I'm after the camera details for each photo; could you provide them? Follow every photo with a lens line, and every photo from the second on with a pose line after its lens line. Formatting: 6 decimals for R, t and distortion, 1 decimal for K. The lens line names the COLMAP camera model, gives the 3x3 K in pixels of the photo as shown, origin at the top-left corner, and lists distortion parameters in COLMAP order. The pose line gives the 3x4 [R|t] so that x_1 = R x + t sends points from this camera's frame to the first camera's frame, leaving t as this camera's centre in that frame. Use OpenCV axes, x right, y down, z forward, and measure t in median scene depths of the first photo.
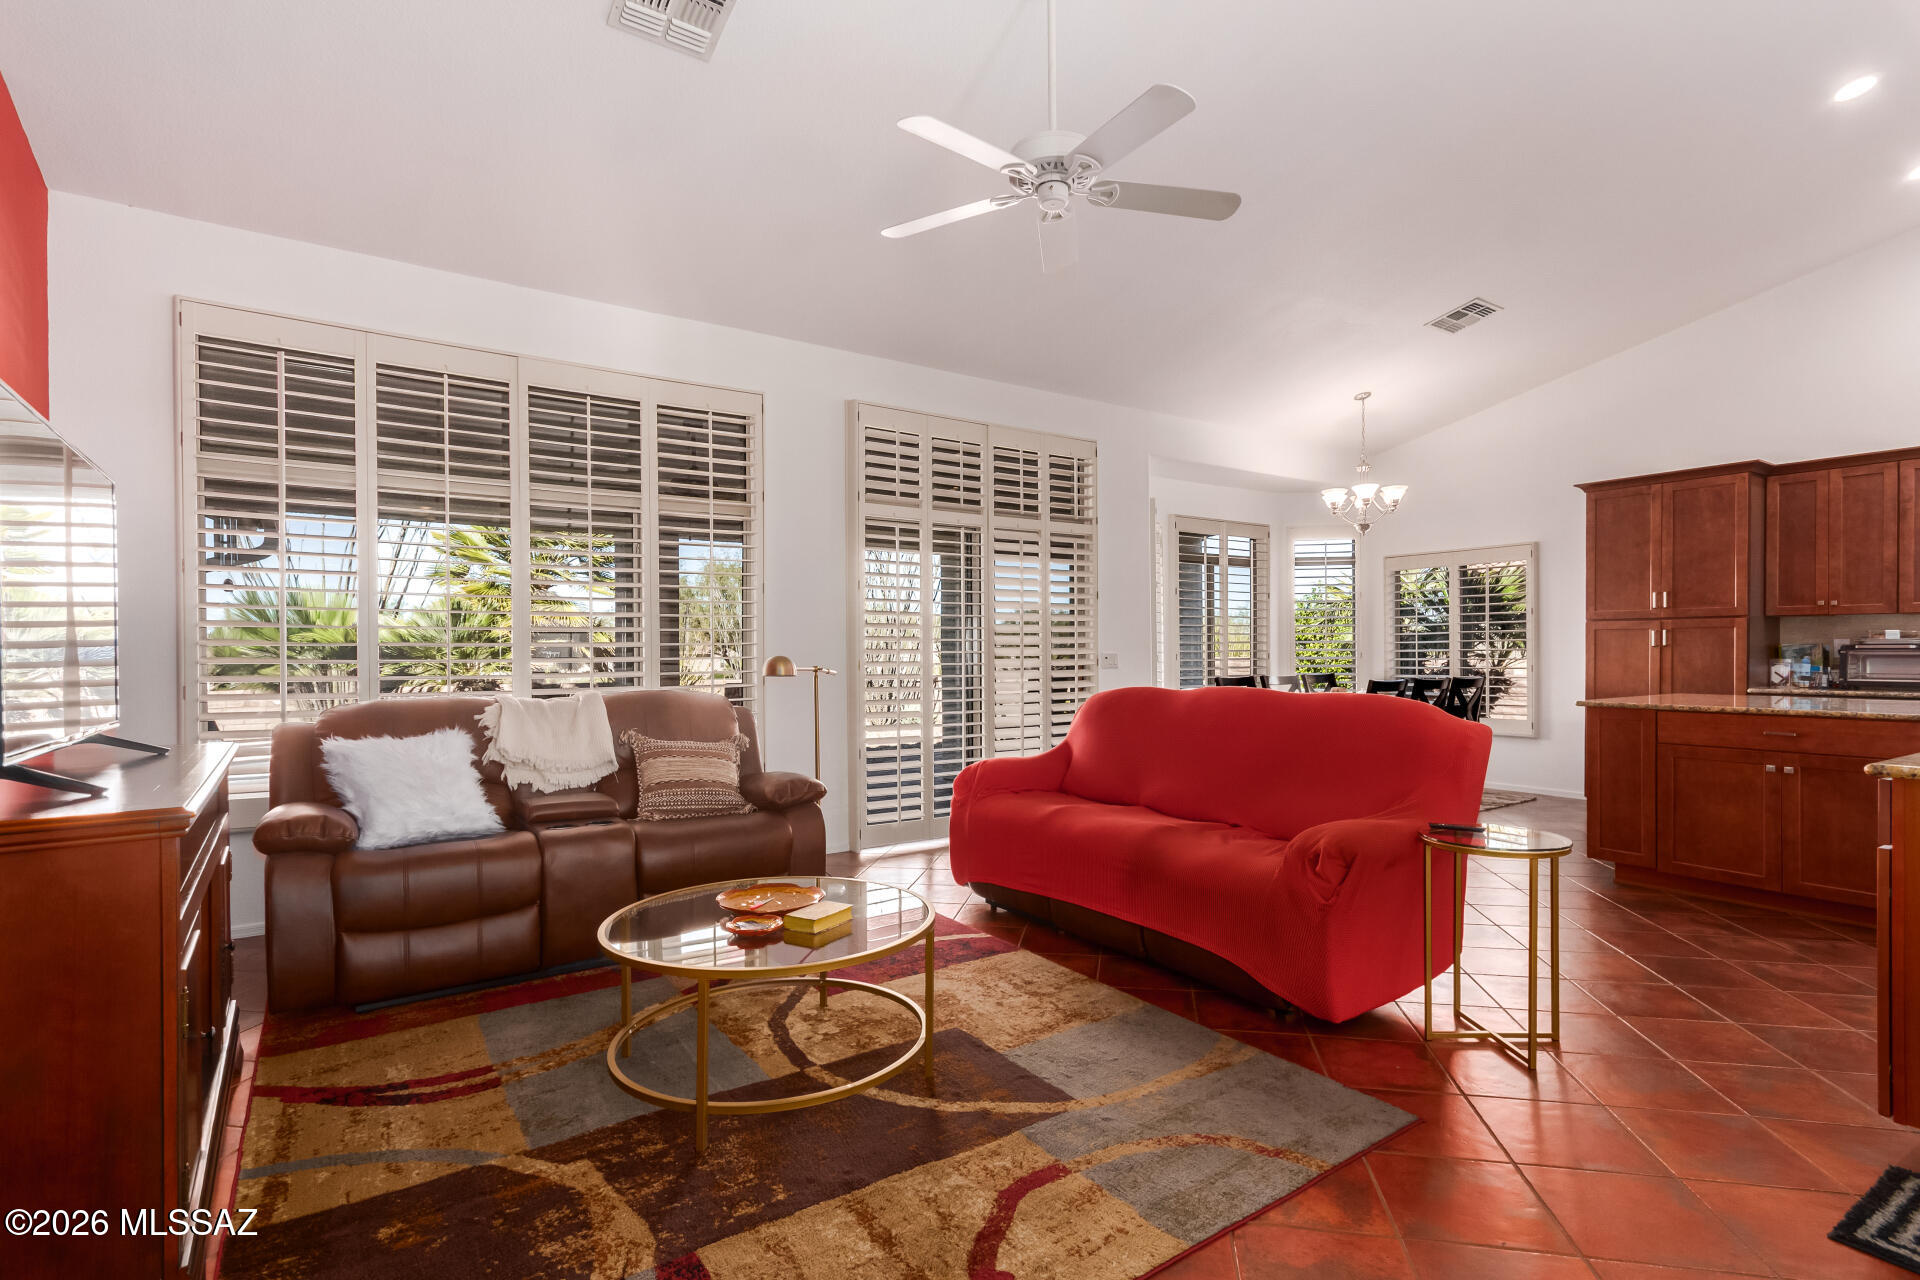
lens RADIAL K [[921.5, 0, 957.6], [0, 921.5, 650.8], [0, 0, 1]] dist [0.009248, 0.000534]
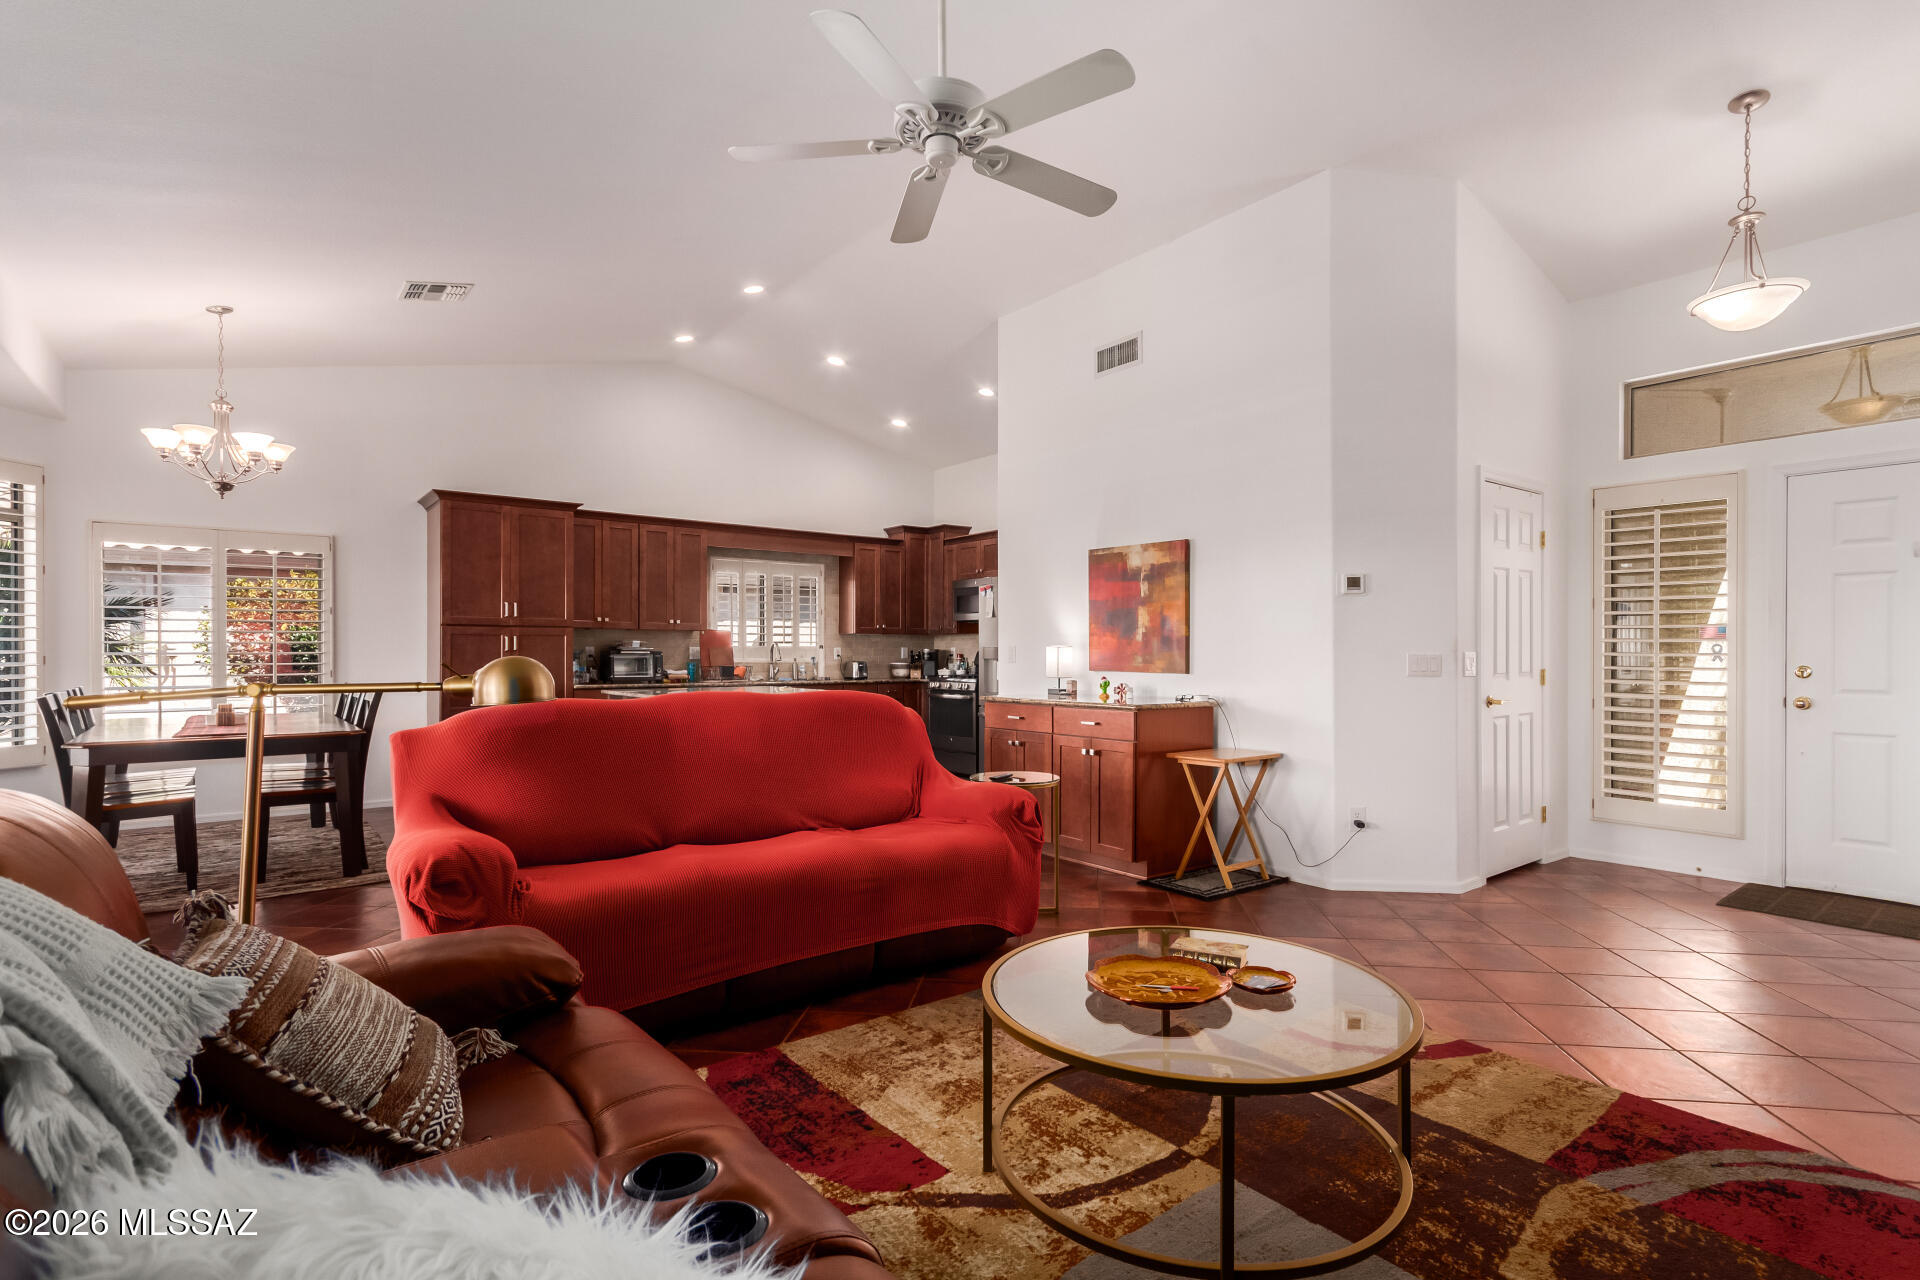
lens RADIAL K [[921.5, 0, 980.2], [0, 921.5, 648.4], [0, 0, 1]] dist [0.009248, 0.000534]
pose [[-0.070252, 0.010198, 0.997477, -0.419948], [-0.001397, 0.999946, -0.010322, 0.003360], [-0.997528, -0.002119, -0.070233, 0.534192]]
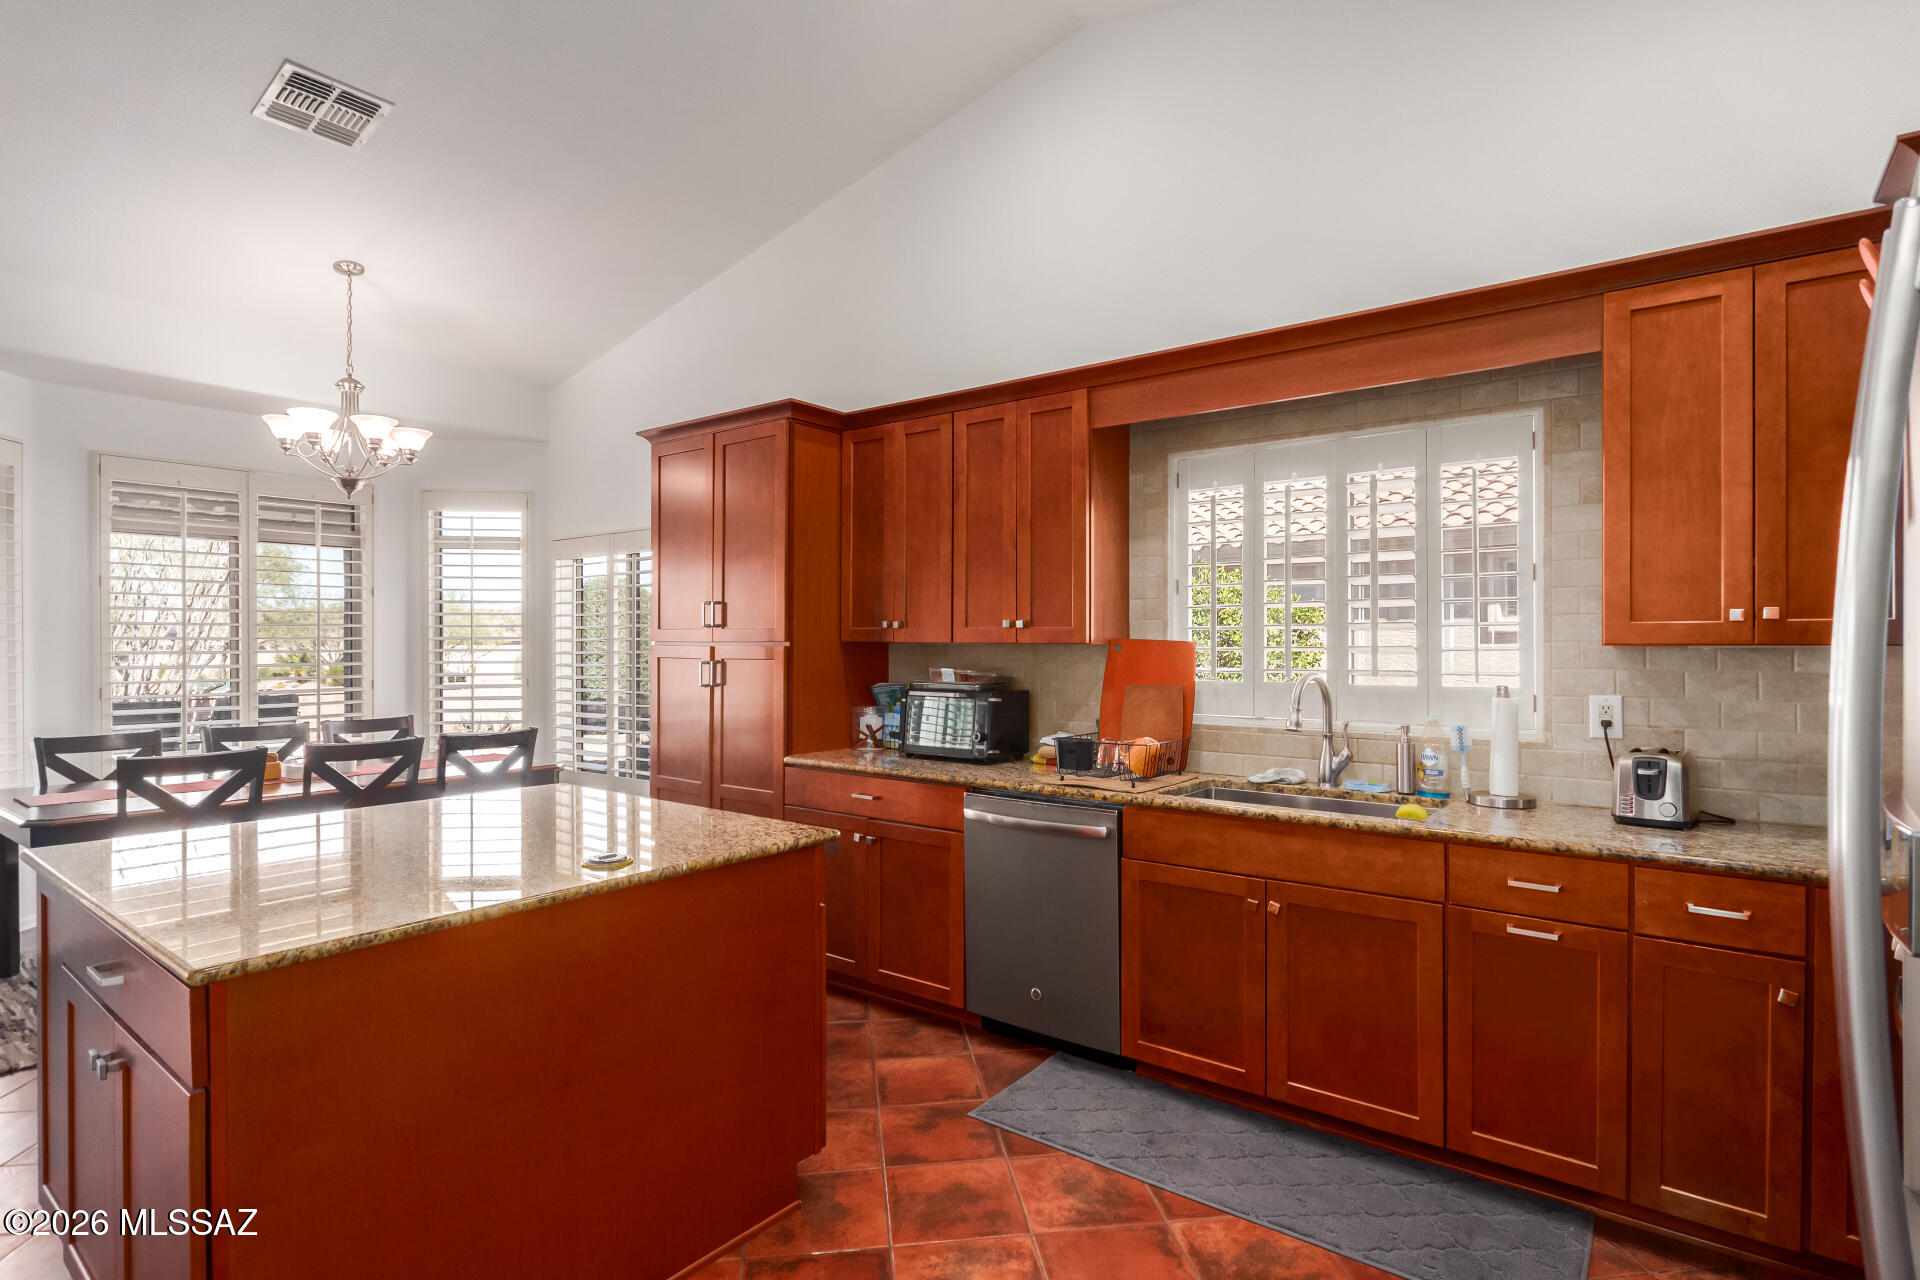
lens RADIAL K [[987.8, 0, 971.0], [0, 987.8, 636.1], [0, 0, 1]] dist [-0.002221, 0.002920]
pose [[0.950288, 0.012006, 0.311140, 0.752808], [-0.008015, 0.999868, -0.014101, -0.033035], [-0.311269, 0.010906, 0.950259, 0.310337]]
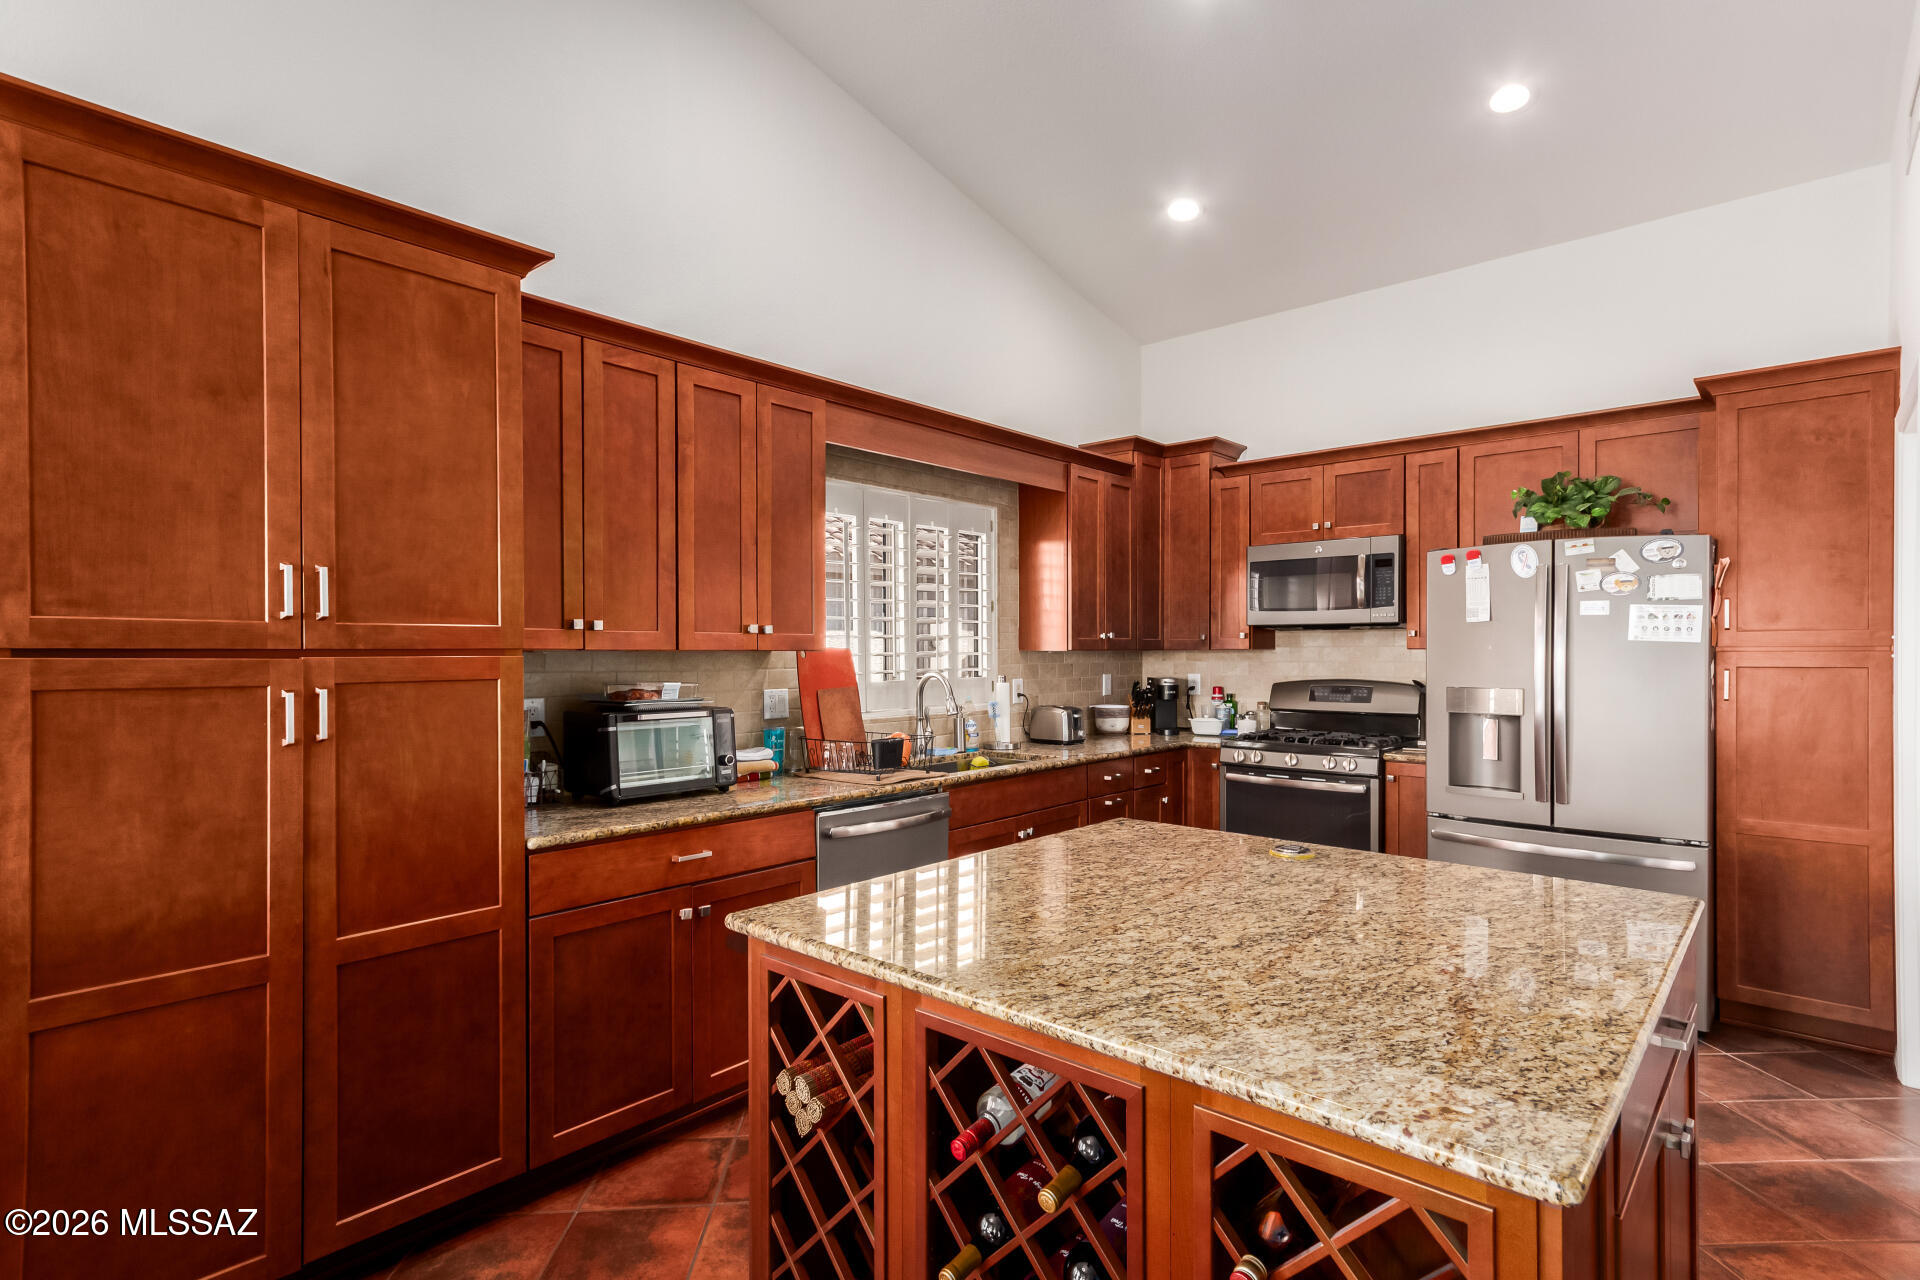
lens RADIAL K [[951.6, 0, 976.8], [0, 951.6, 654.8], [0, 0, 1]] dist [0.011035, 0.002890]
pose [[-0.252223, -0.001283, 0.967668, 0.415235], [0.000662, 0.999999, 0.001499, -0.035820], [-0.967669, 0.001018, -0.252222, 0.906151]]
